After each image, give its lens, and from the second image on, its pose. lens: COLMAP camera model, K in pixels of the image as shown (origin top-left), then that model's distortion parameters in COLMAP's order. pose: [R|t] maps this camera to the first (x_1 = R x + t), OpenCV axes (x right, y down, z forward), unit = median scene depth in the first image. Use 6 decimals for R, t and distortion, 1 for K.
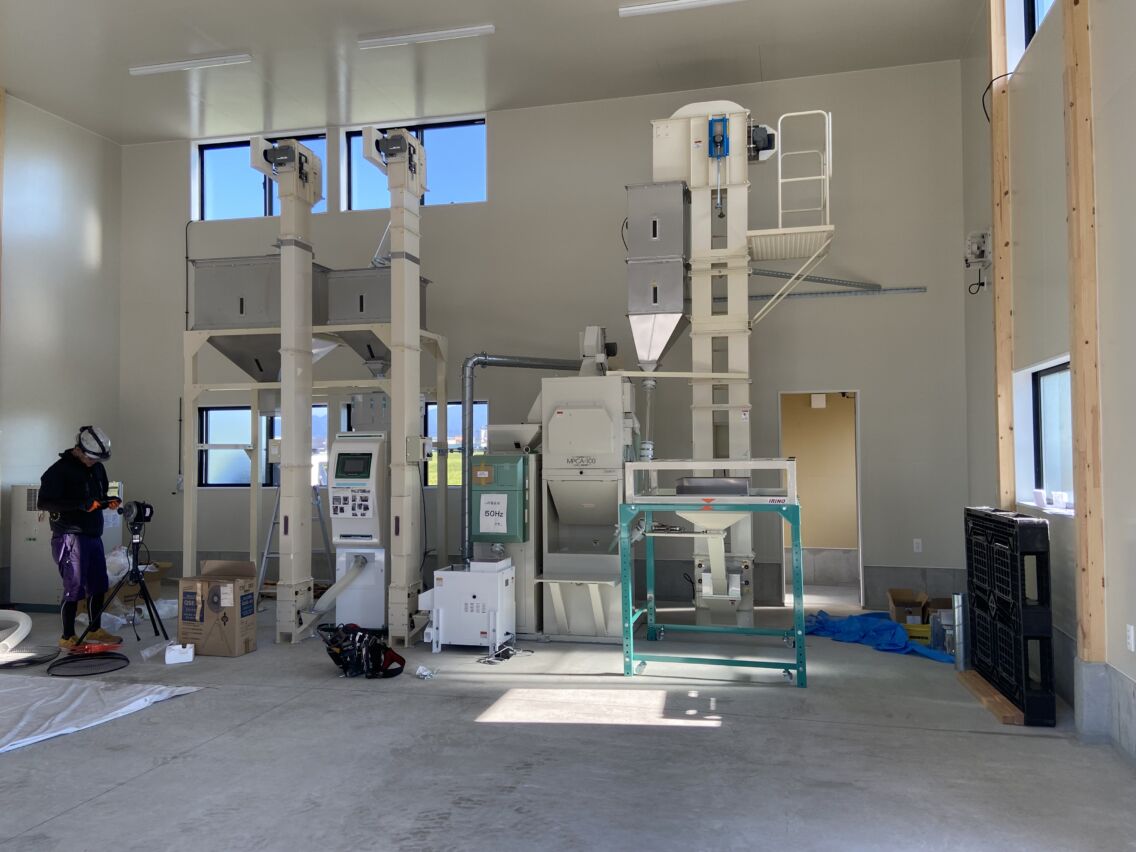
lens RADIAL K [[872.6, 0, 568.0], [0, 872.6, 426.0], [0, 0, 1]] dist [0.050562, -0.001643]
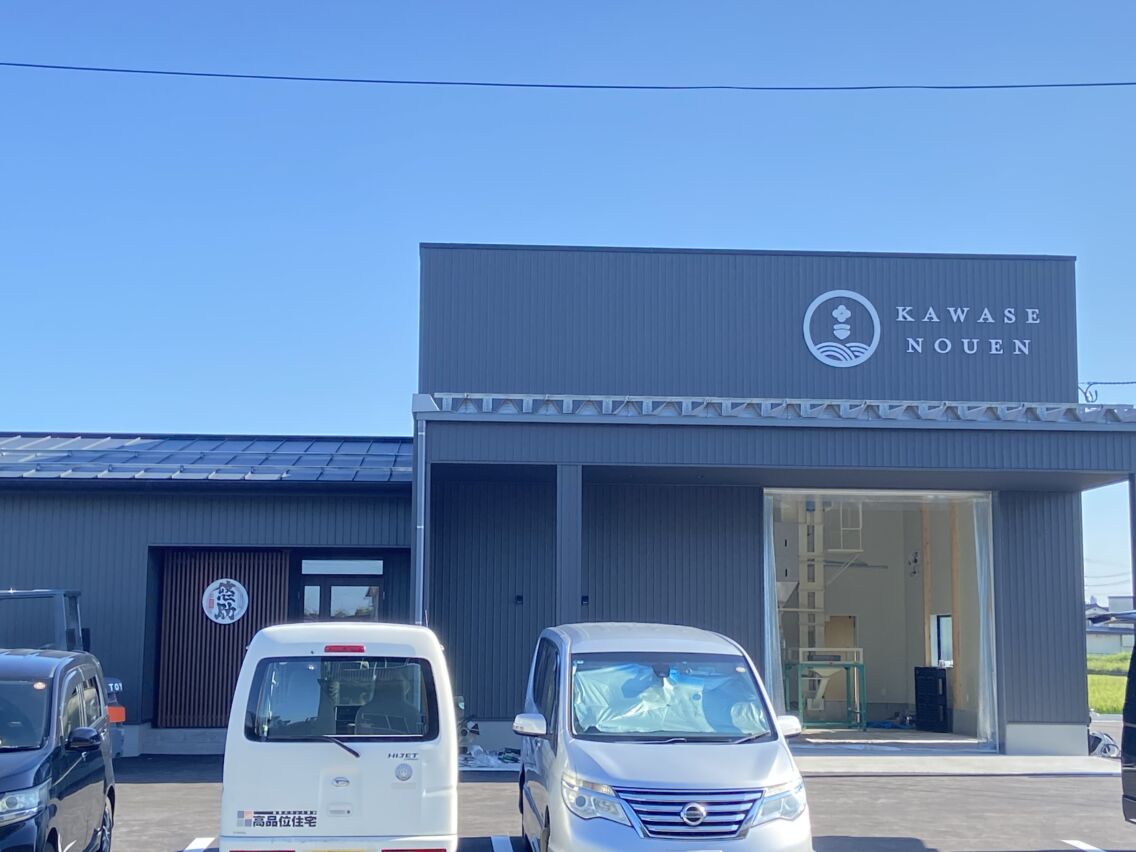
lens RADIAL K [[1789.6, 0, 568.0], [0, 1789.6, 426.0], [0, 0, 1]] dist [0.026841, 0.048609]
pose [[0.947046, 0.050087, 0.317168, -1.876855], [-0.020623, 0.995208, -0.095583, -0.074373], [-0.320436, 0.083980, 0.943540, -3.129258]]
